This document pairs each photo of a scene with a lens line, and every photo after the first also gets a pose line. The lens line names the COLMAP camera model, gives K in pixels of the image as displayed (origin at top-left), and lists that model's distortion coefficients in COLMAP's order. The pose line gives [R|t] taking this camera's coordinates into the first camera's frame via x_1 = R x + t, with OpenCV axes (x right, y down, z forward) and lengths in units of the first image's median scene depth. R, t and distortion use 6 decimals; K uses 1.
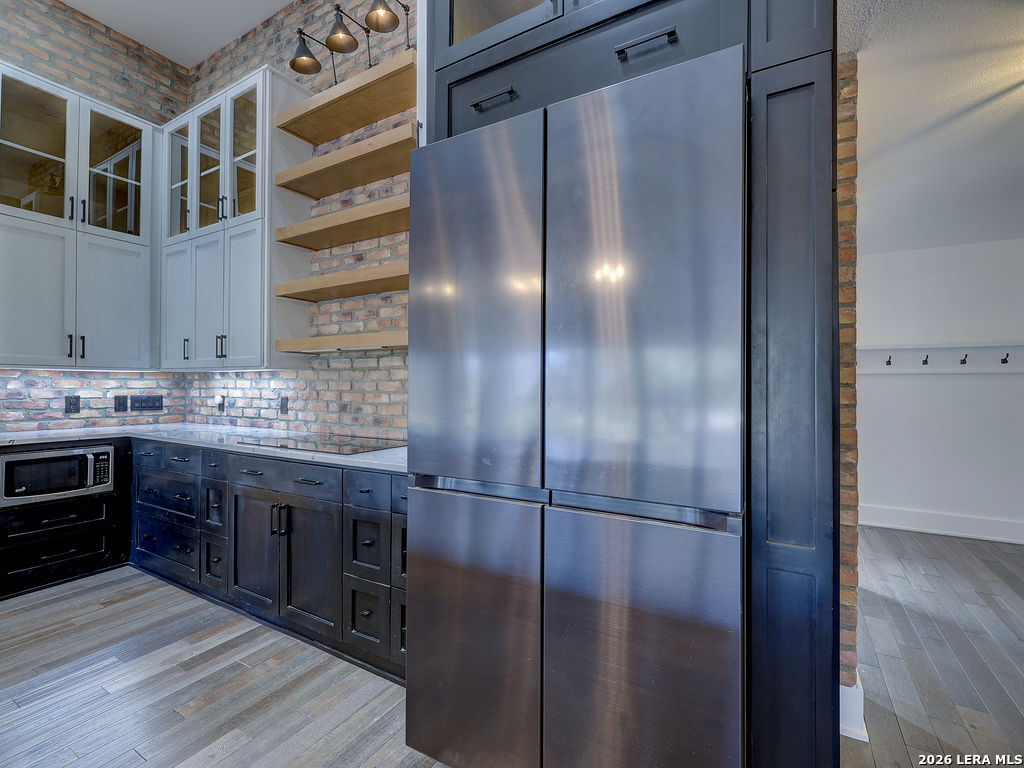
lens RADIAL K [[463.1, 0, 508.3], [0, 463.1, 381.2], [0, 0, 1]] dist [0.000332, -0.000022]
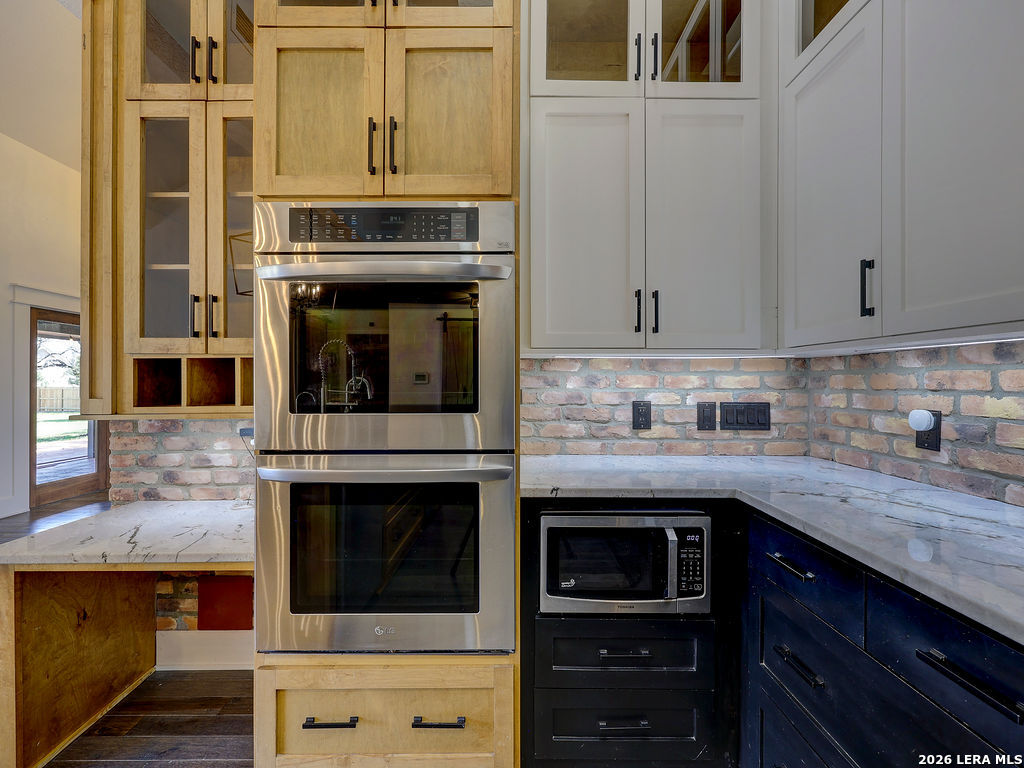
lens RADIAL K [[463.1, 0, 517.6], [0, 463.1, 382.1], [0, 0, 1]] dist [0.000332, -0.000022]
pose [[0.528352, -0.003604, -0.849017, -0.500600], [0.007215, 0.999974, 0.000245, 0.005321], [0.848994, -0.006255, 0.528365, 0.530365]]
